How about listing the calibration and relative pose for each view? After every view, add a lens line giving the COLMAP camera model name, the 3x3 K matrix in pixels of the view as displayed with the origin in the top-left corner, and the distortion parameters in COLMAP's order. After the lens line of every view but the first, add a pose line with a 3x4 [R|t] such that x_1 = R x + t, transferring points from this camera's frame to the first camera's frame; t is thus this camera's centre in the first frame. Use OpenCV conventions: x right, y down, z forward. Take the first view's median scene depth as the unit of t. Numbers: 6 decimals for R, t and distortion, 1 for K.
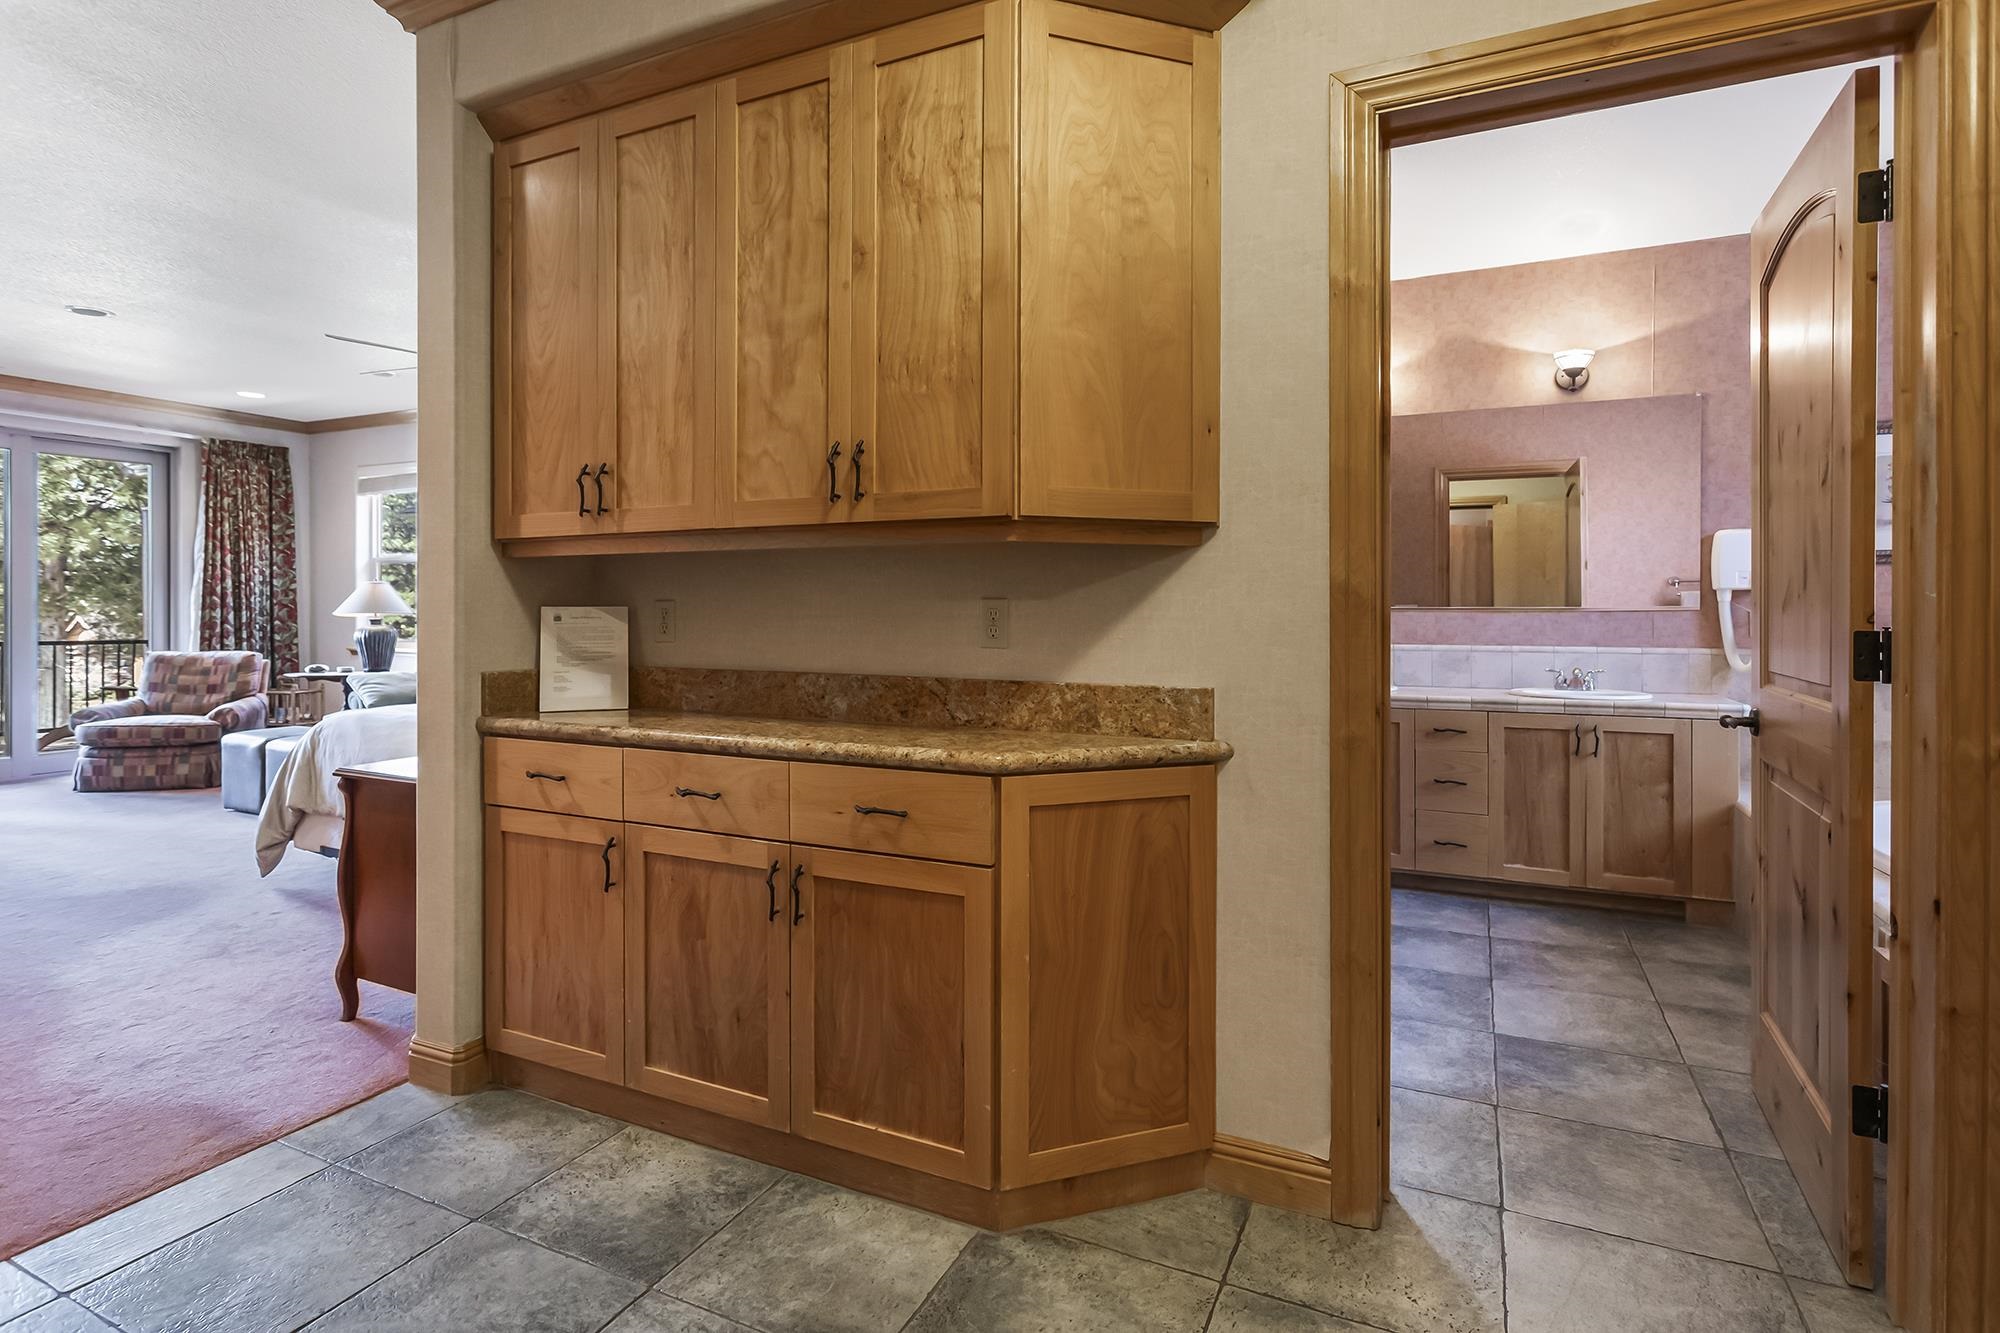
lens RADIAL K [[990.0, 0, 996.8], [0, 990.0, 619.5], [0, 0, 1]] dist [0.001089, 0.000200]
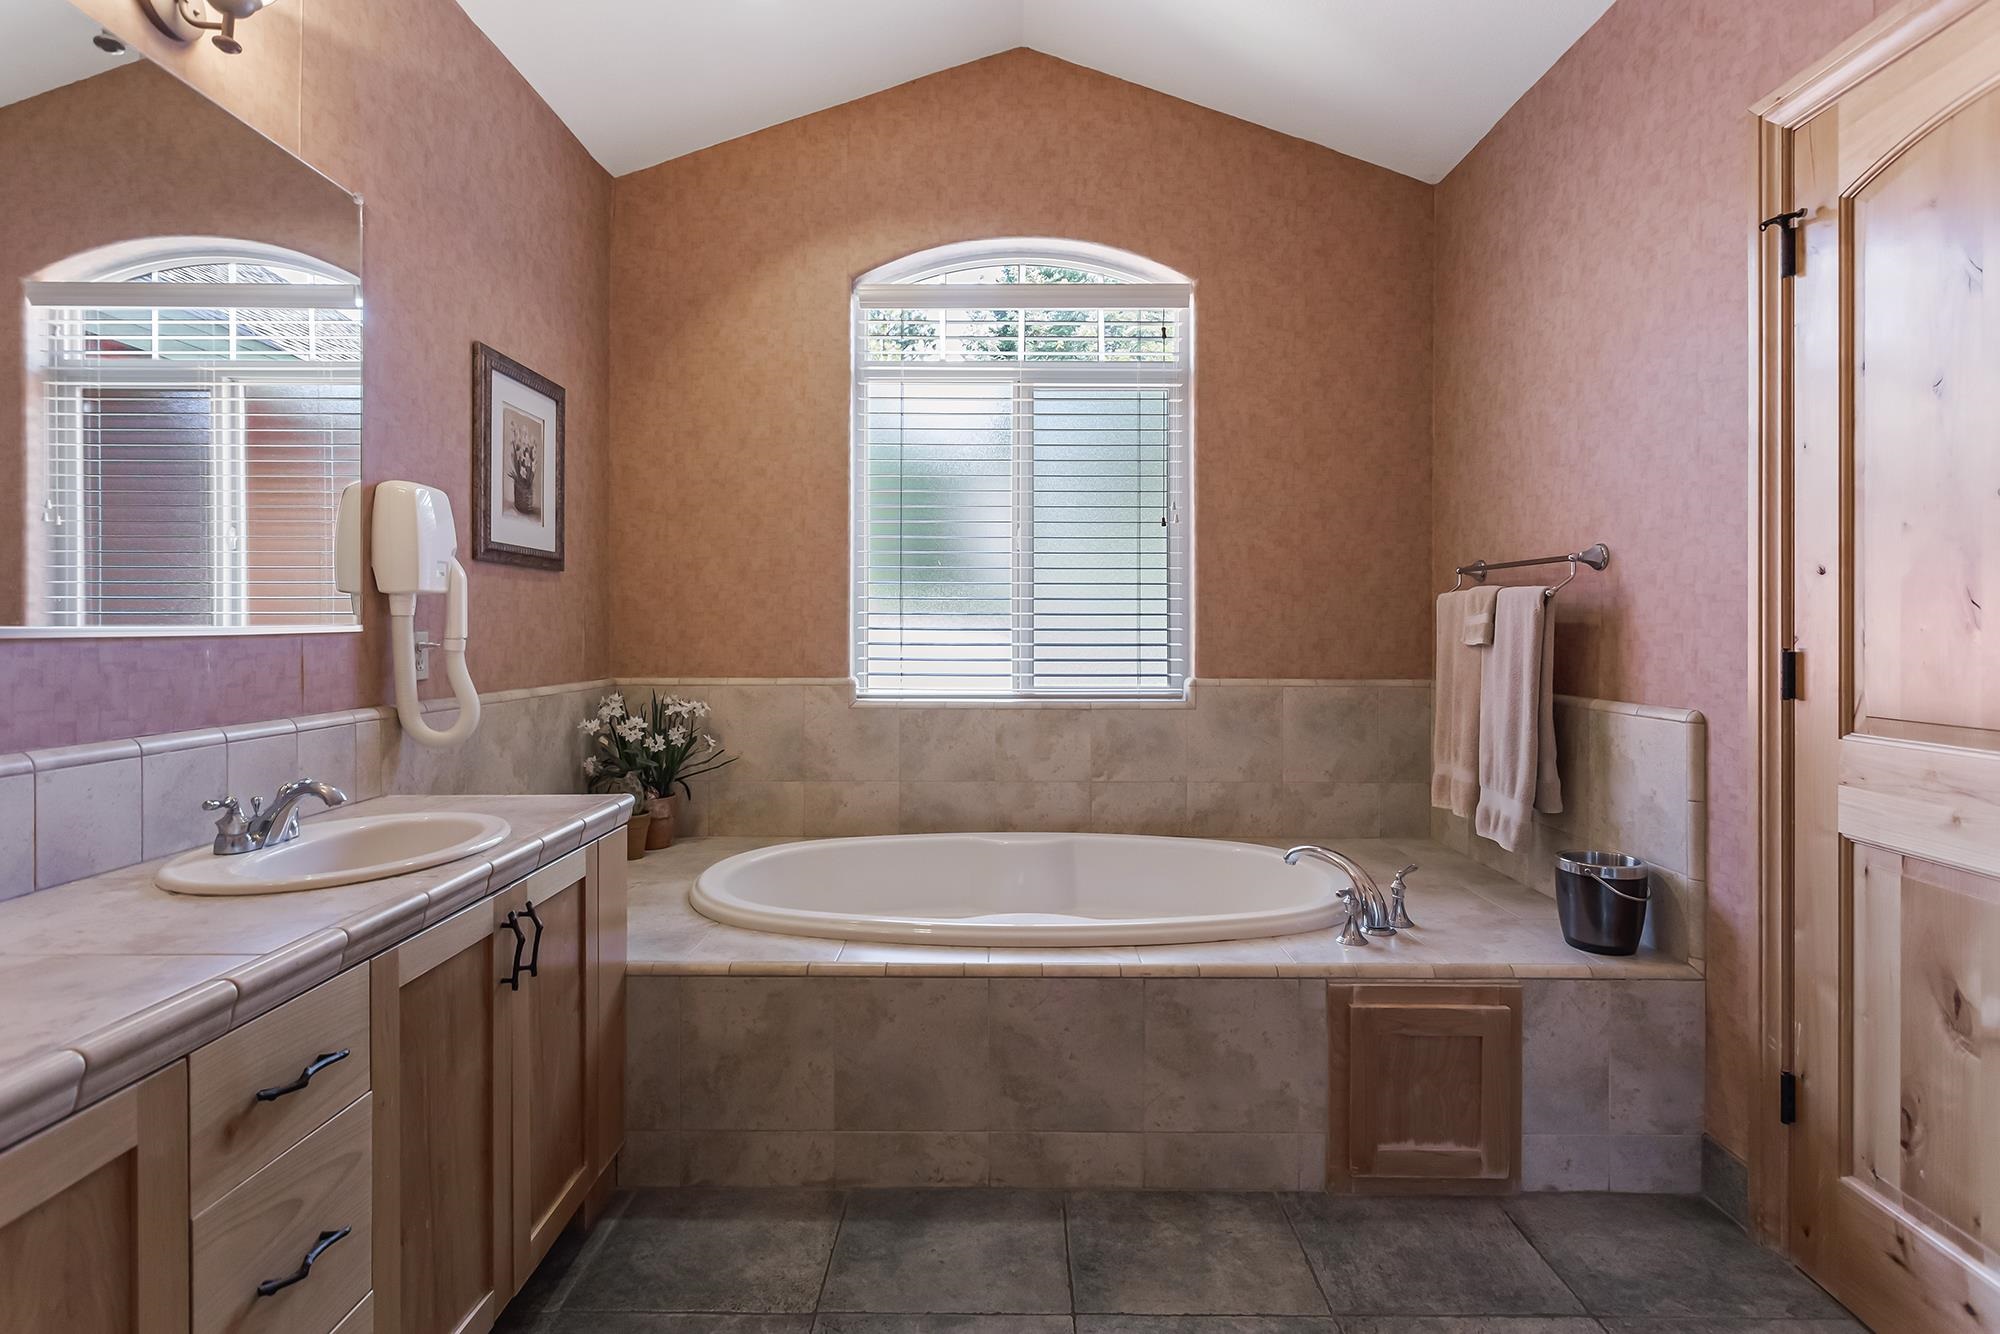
lens RADIAL K [[990.0, 0, 996.8], [0, 990.0, 620.0], [0, 0, 1]] dist [0.001089, 0.000200]
pose [[-0.439535, 0.007812, 0.898192, 0.228679], [0.008821, 0.999952, -0.004380, -0.020769], [-0.898182, 0.005998, -0.439583, 1.788429]]
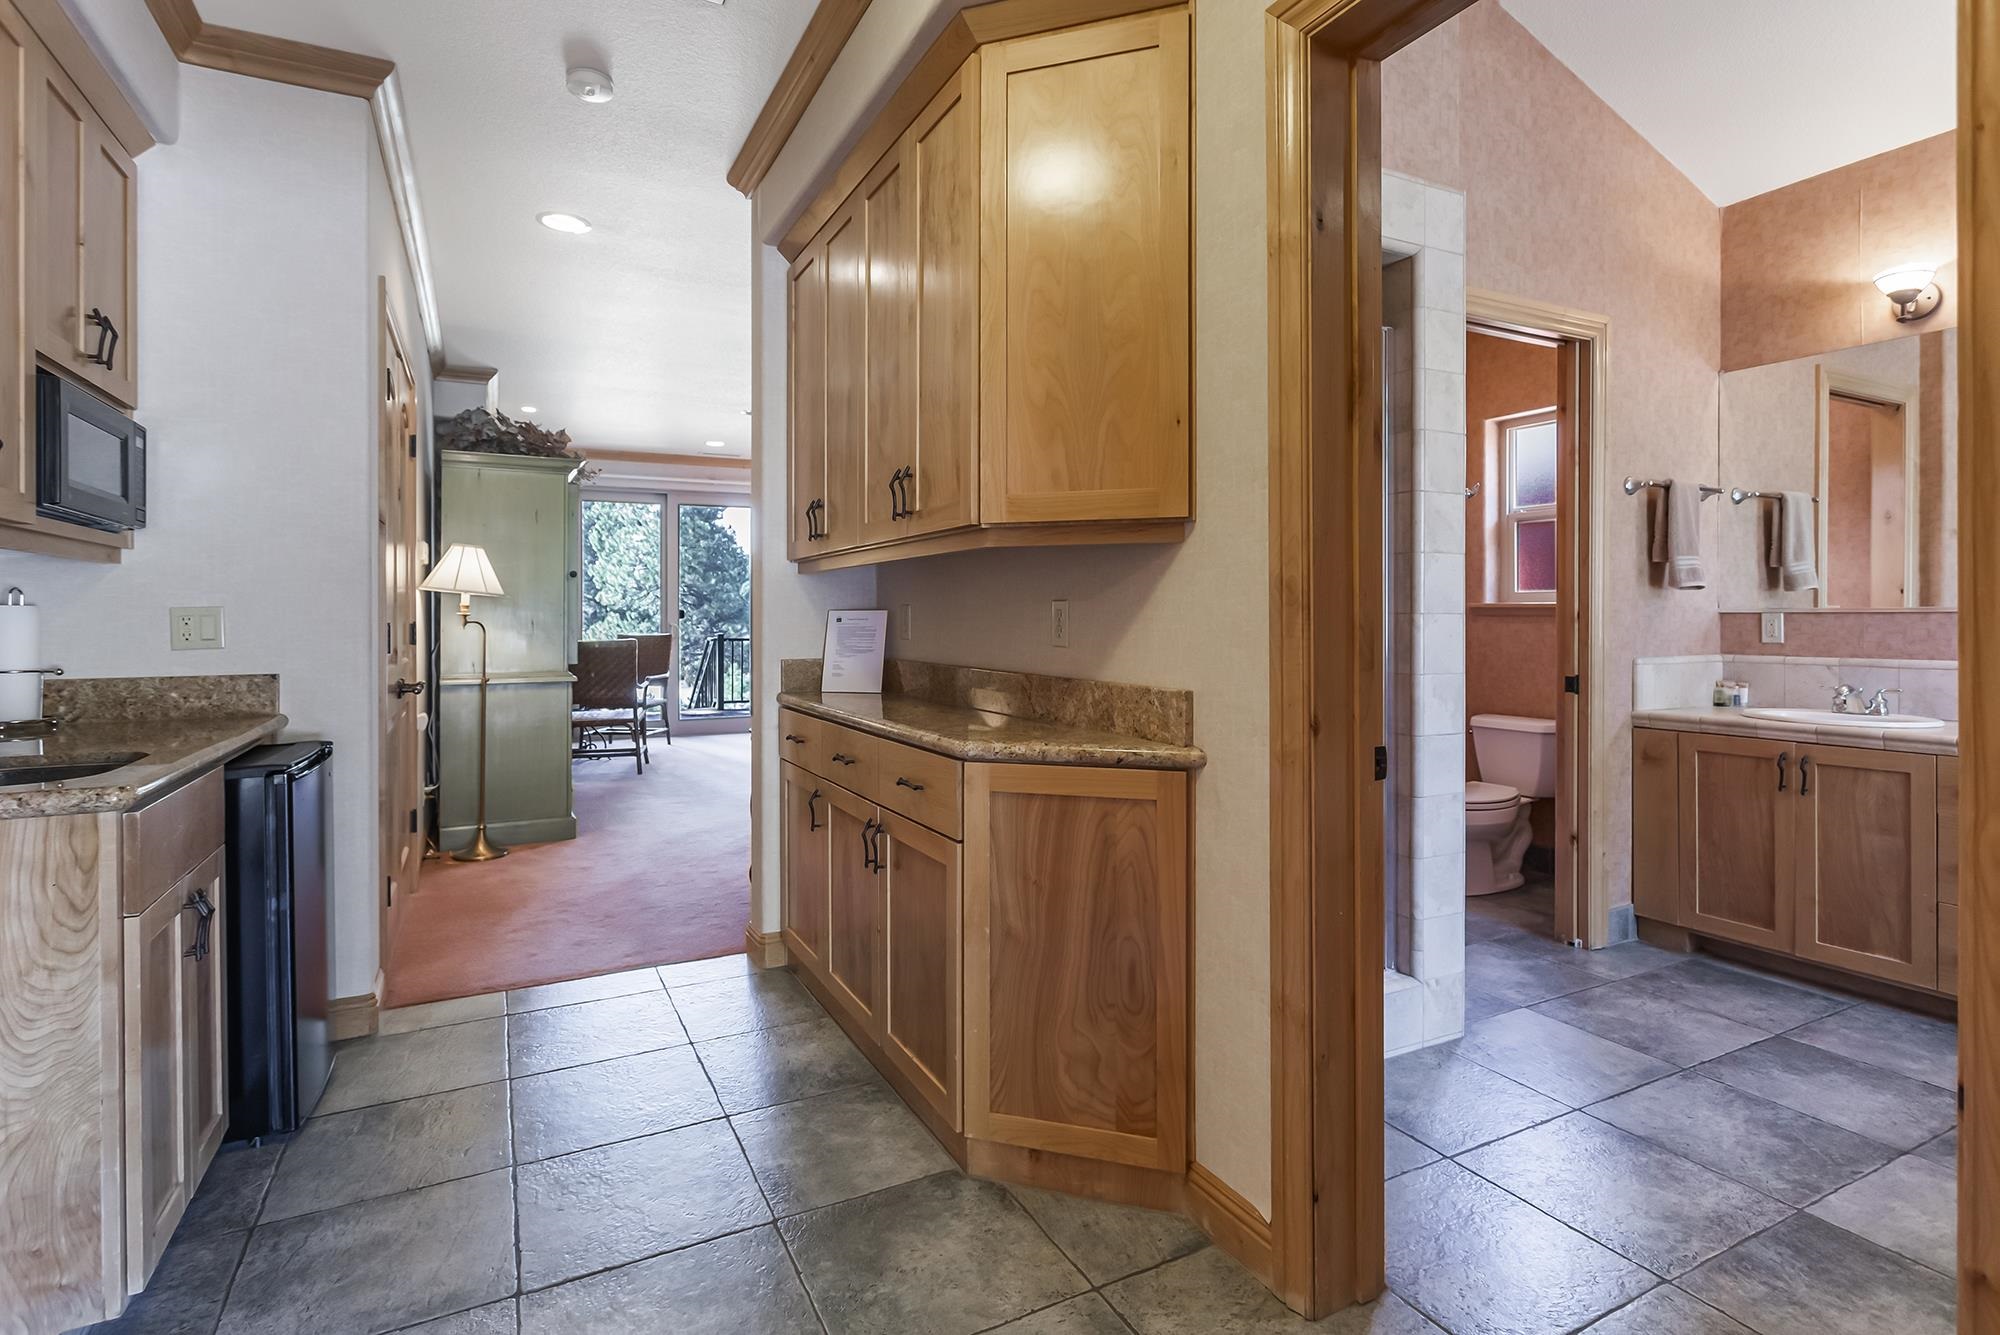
lens RADIAL K [[990.0, 0, 996.8], [0, 990.0, 620.5], [0, 0, 1]] dist [0.001089, 0.000200]
pose [[0.798441, 0.002006, -0.602070, 0.605234], [-0.003904, 0.999991, -0.001845, 0.003371], [0.602061, 0.003824, 0.798441, 0.120601]]
